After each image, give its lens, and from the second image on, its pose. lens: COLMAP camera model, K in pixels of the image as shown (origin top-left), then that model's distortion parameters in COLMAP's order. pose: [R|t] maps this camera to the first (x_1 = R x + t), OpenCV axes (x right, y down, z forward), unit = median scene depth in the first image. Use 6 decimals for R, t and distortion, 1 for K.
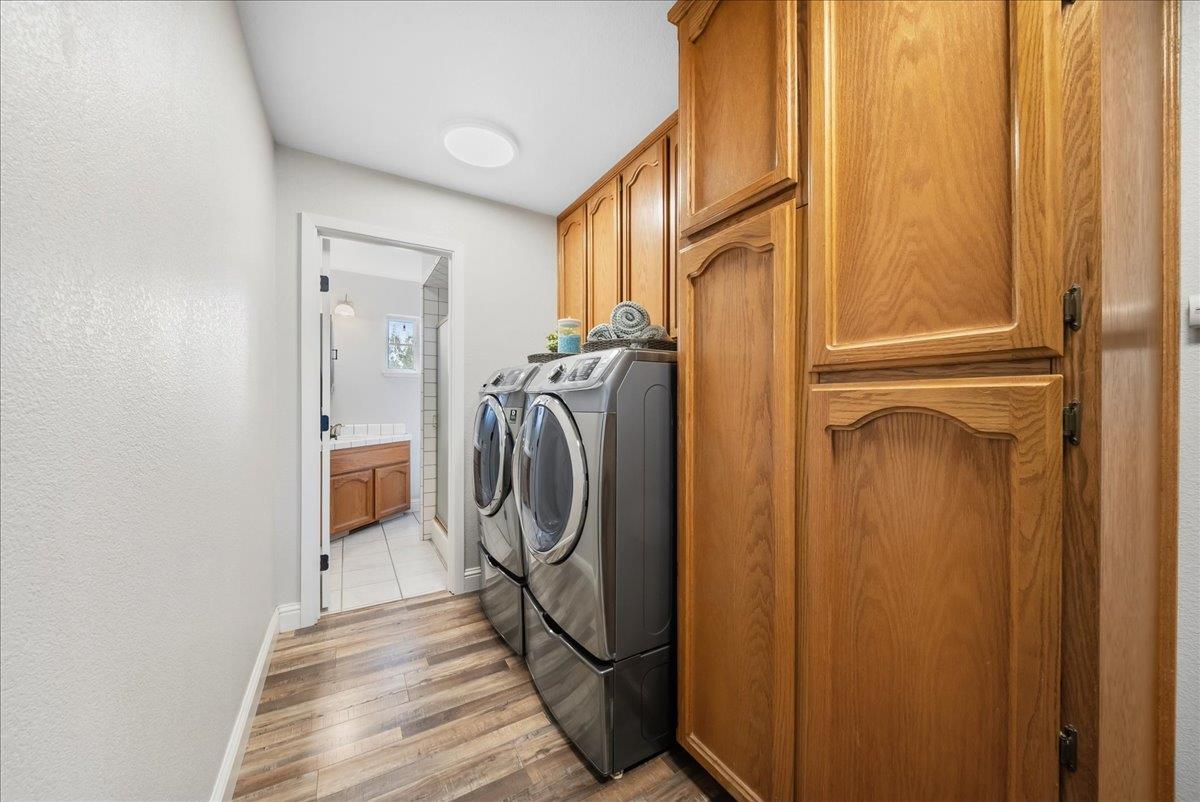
lens RADIAL K [[422.3, 0, 603.6], [0, 422.3, 401.8], [0, 0, 1]] dist [-0.001508, -0.001874]
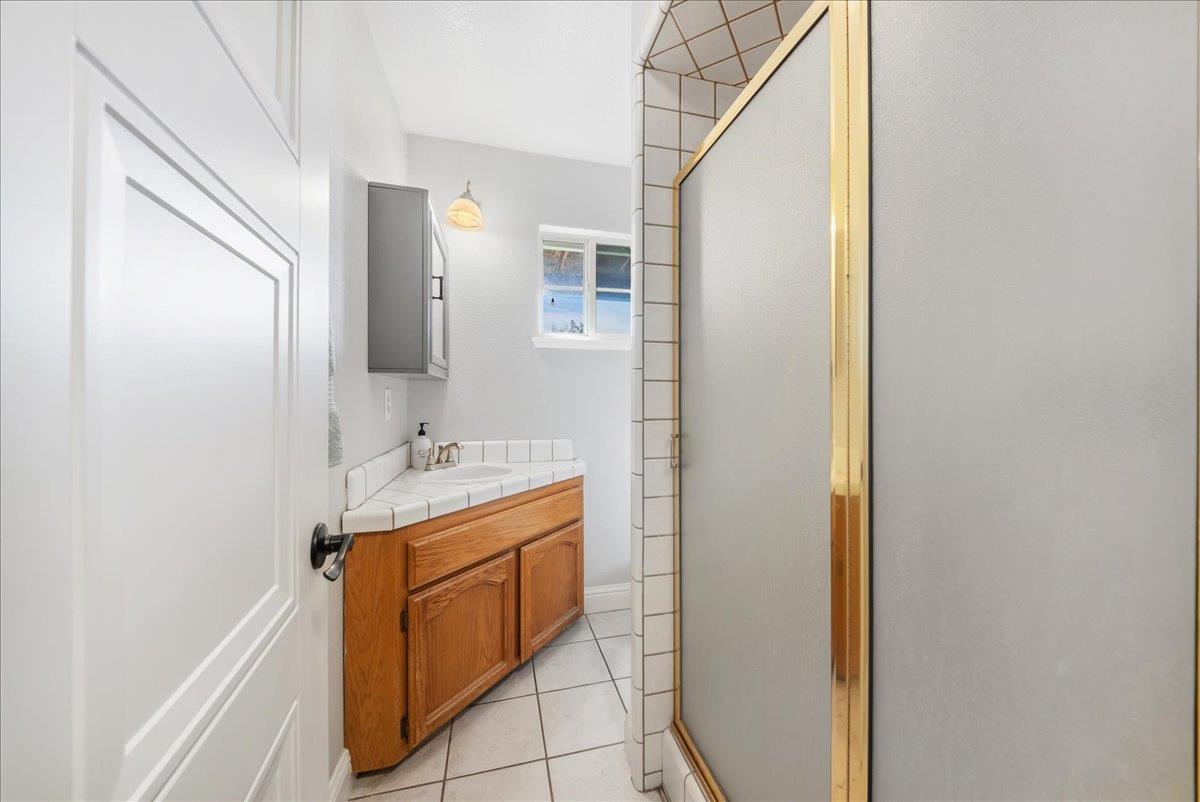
lens RADIAL K [[422.3, 0, 601.5], [0, 422.3, 404.3], [0, 0, 1]] dist [-0.001508, -0.001874]
pose [[0.951913, -0.003999, -0.306344, -0.322523], [0.002427, 0.999982, -0.005512, 0.009163], [0.306360, 0.004504, 0.951905, 0.600611]]
